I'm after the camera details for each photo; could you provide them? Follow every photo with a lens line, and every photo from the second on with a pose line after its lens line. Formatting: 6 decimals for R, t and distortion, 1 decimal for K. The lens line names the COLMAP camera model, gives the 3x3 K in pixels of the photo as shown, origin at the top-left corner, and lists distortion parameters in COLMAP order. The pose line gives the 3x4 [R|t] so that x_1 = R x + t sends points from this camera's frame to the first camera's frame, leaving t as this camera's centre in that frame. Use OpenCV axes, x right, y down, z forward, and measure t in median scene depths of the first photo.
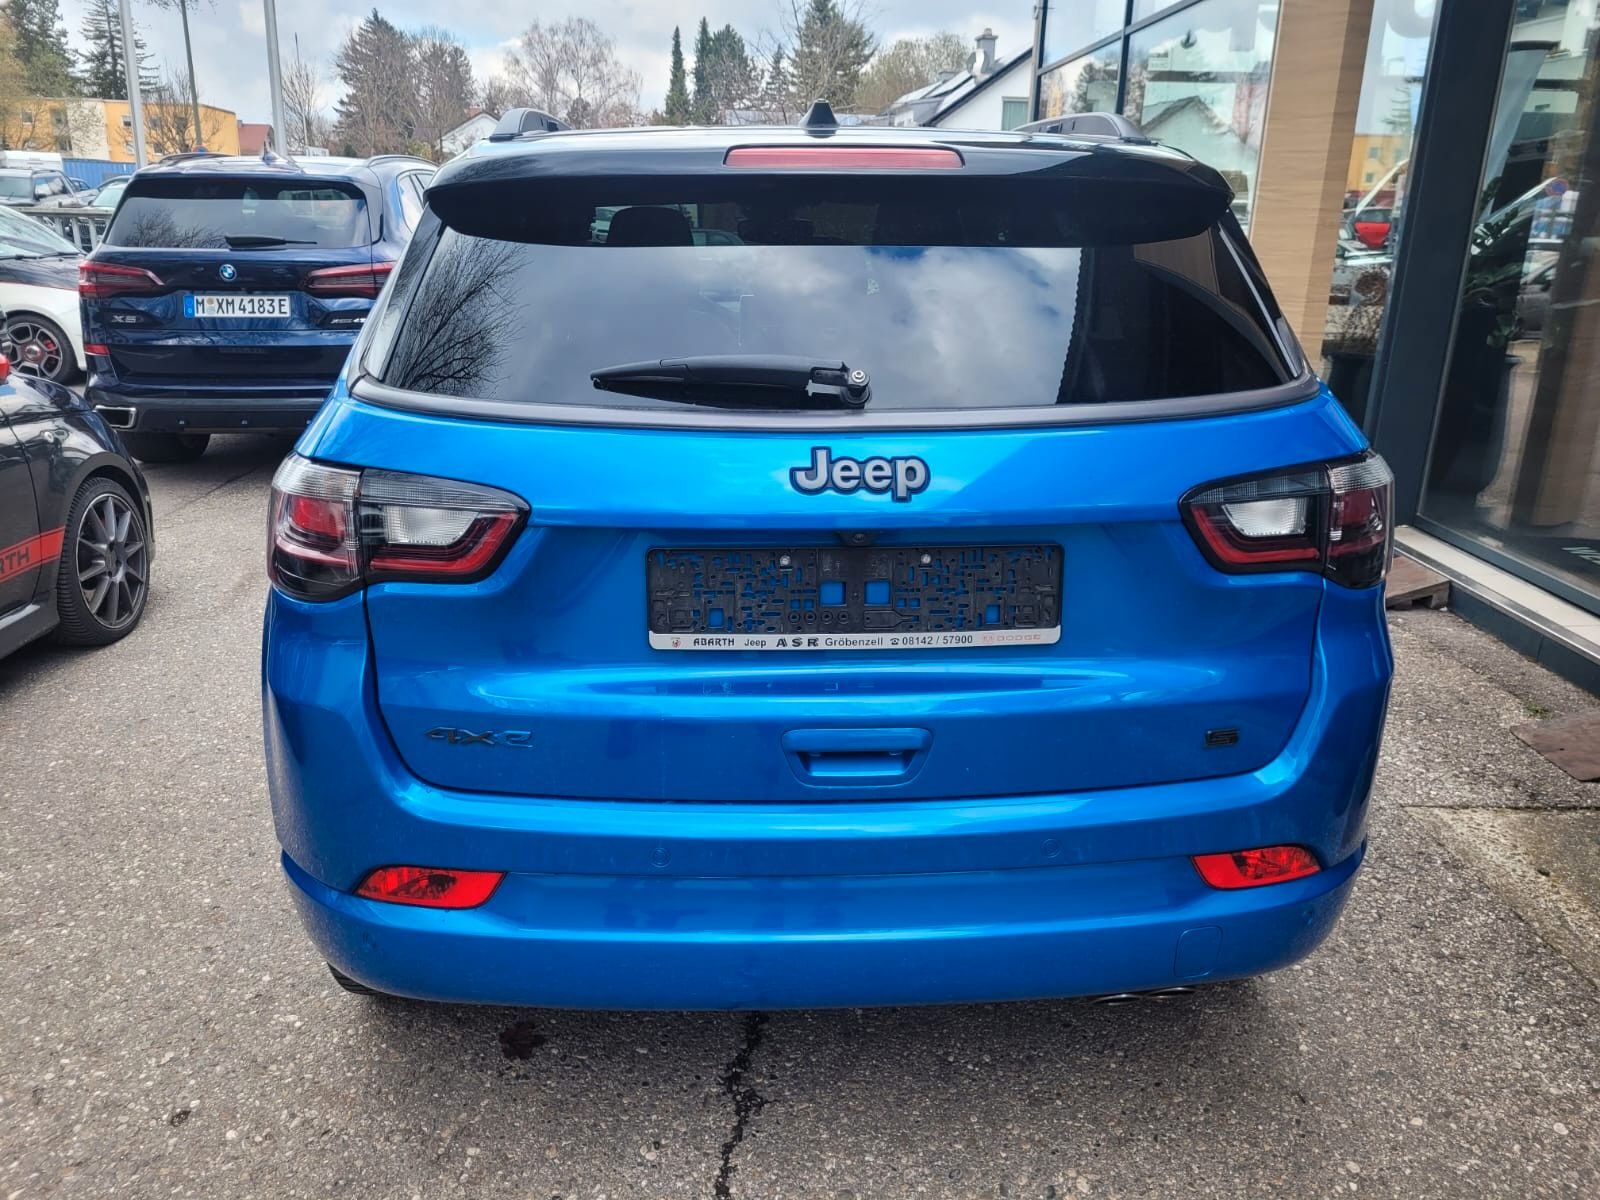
lens RADIAL K [[1207.9, 0, 800.0], [0, 1207.9, 600.0], [0, 0, 1]] dist [0.045842, -0.038857]
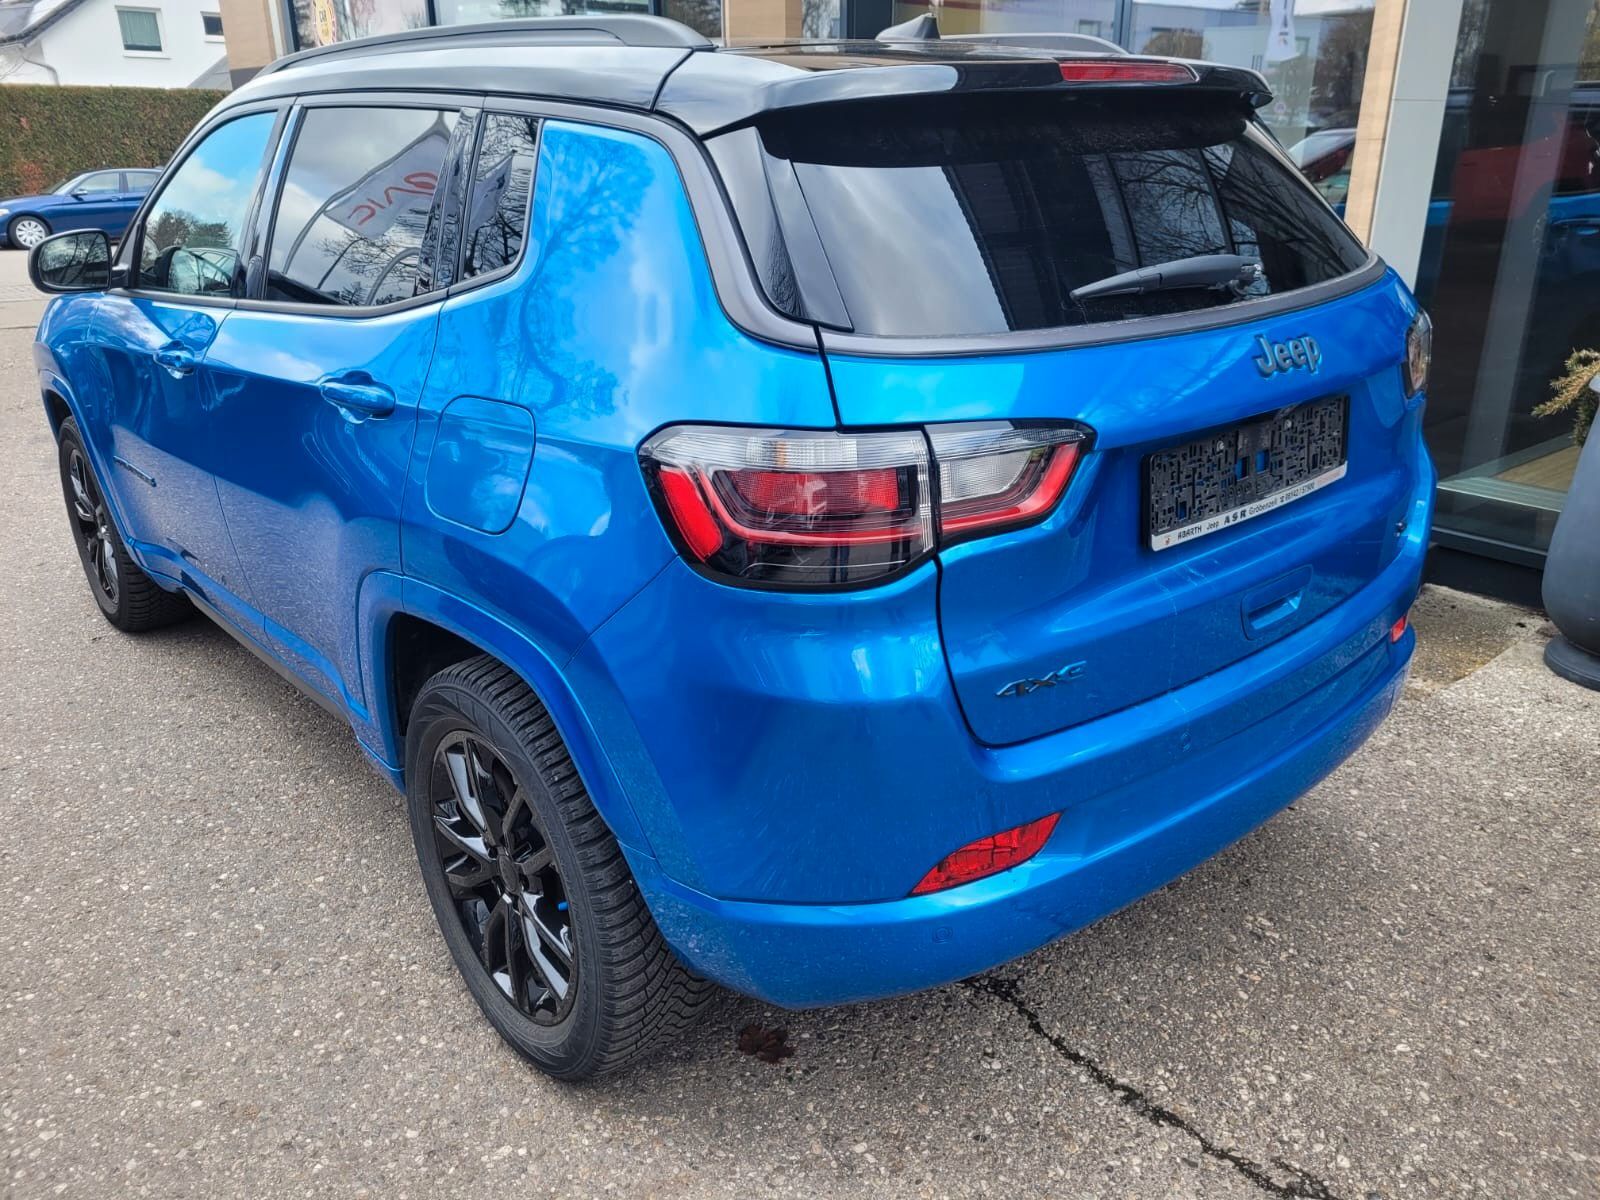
lens RADIAL K [[1213.0, 0, 810.3], [0, 1213.0, 584.5], [0, 0, 1]] dist [0.047085, -0.041746]
pose [[0.786165, -0.234146, 0.571944, -0.936803], [0.205988, 0.971808, 0.114704, -0.109932], [-0.582678, 0.027638, 0.812233, 0.311033]]
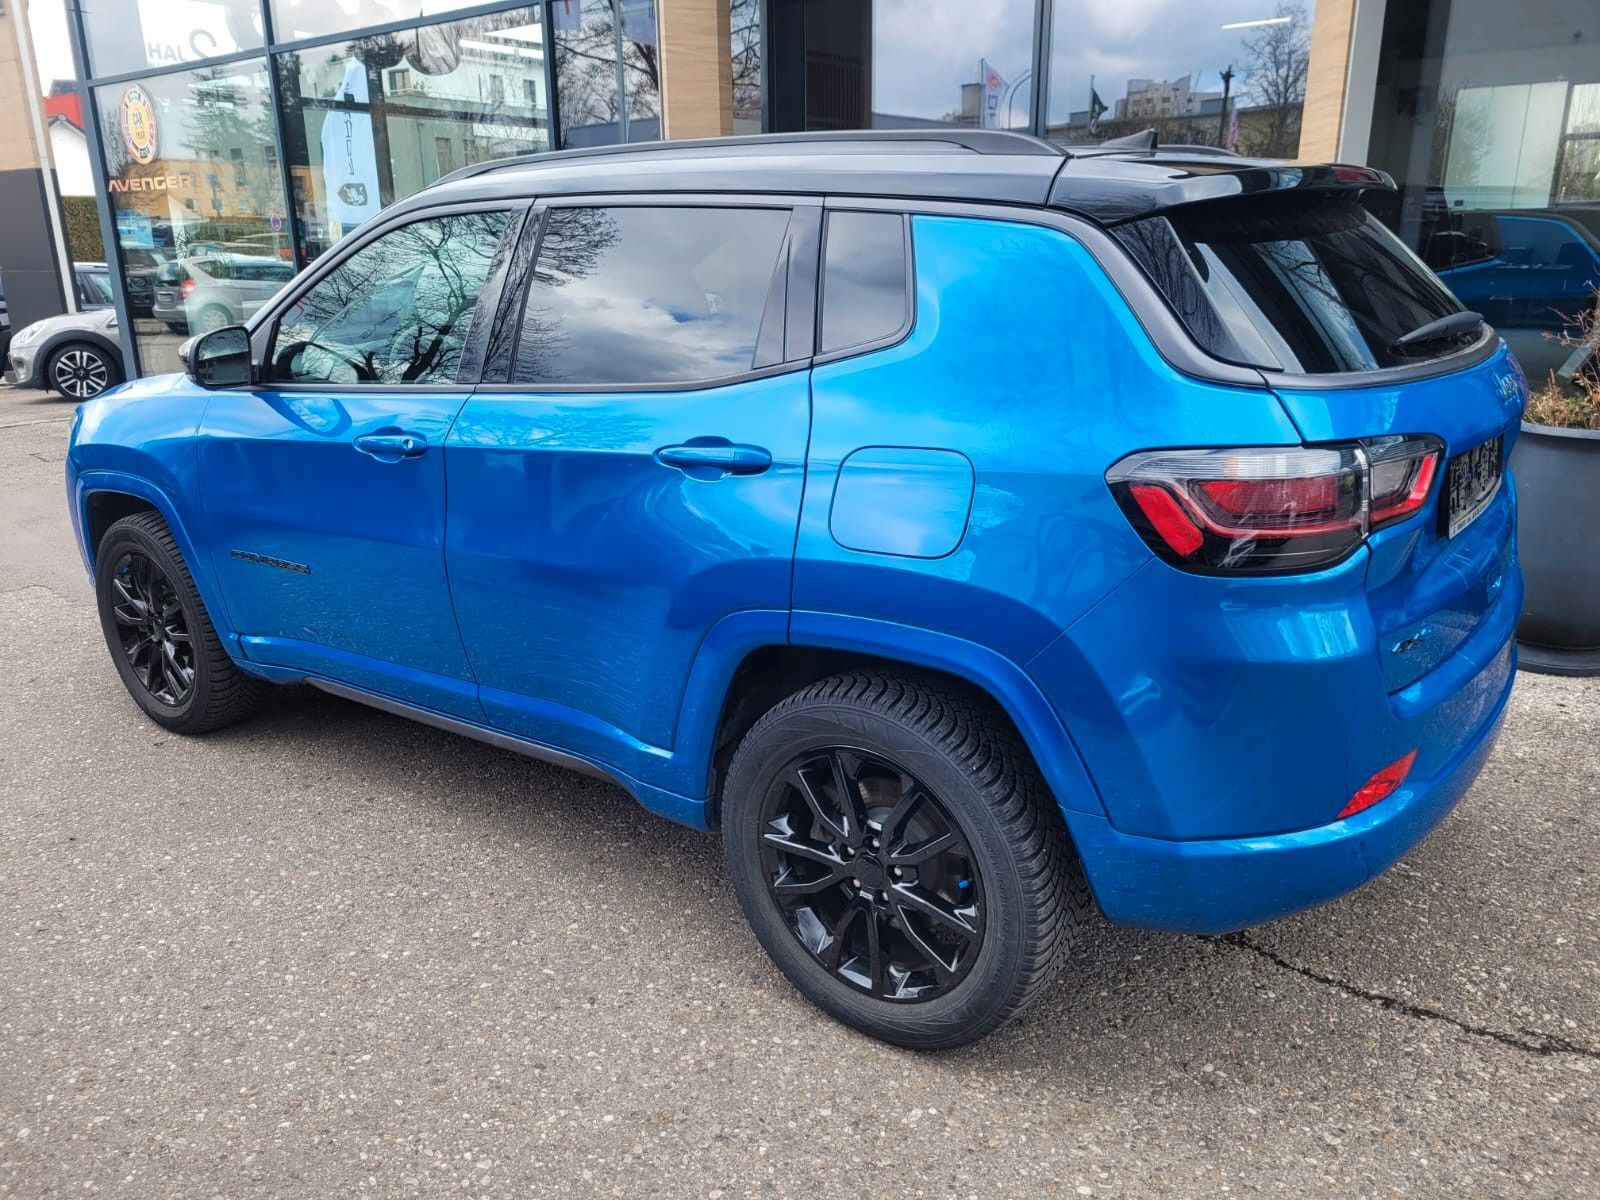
lens RADIAL K [[1209.5, 0, 794.9], [0, 1209.5, 605.6], [0, 0, 1]] dist [0.045354, -0.038335]
pose [[0.644231, -0.246386, 0.724058, -1.390861], [0.253571, 0.961953, 0.101724, -0.180819], [-0.721573, 0.118066, 0.682197, 0.522320]]
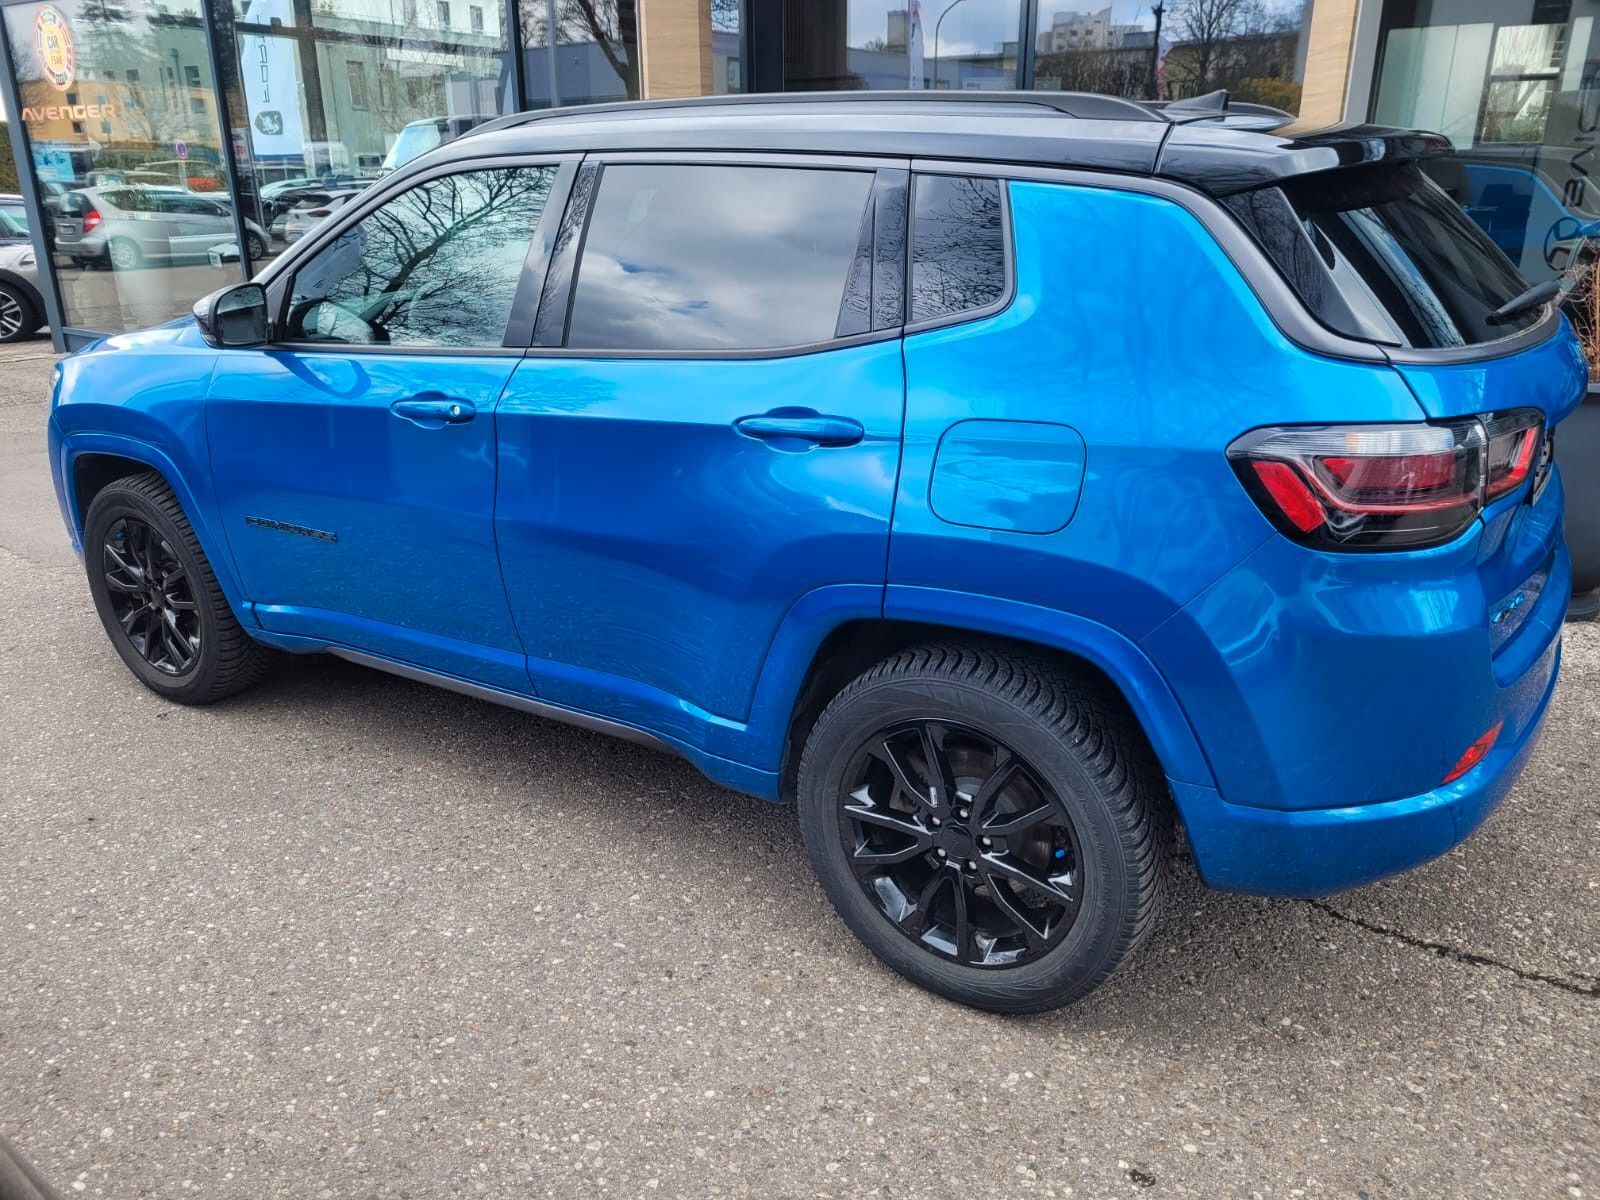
lens RADIAL K [[1207.9, 0, 800.0], [0, 1207.9, 600.0], [0, 0, 1]] dist [0.045842, -0.038857]
pose [[0.593377, -0.288506, 0.751444, -1.460192], [0.257113, 0.952586, 0.162703, -0.244489], [-0.762756, 0.096662, 0.639422, 0.631451]]
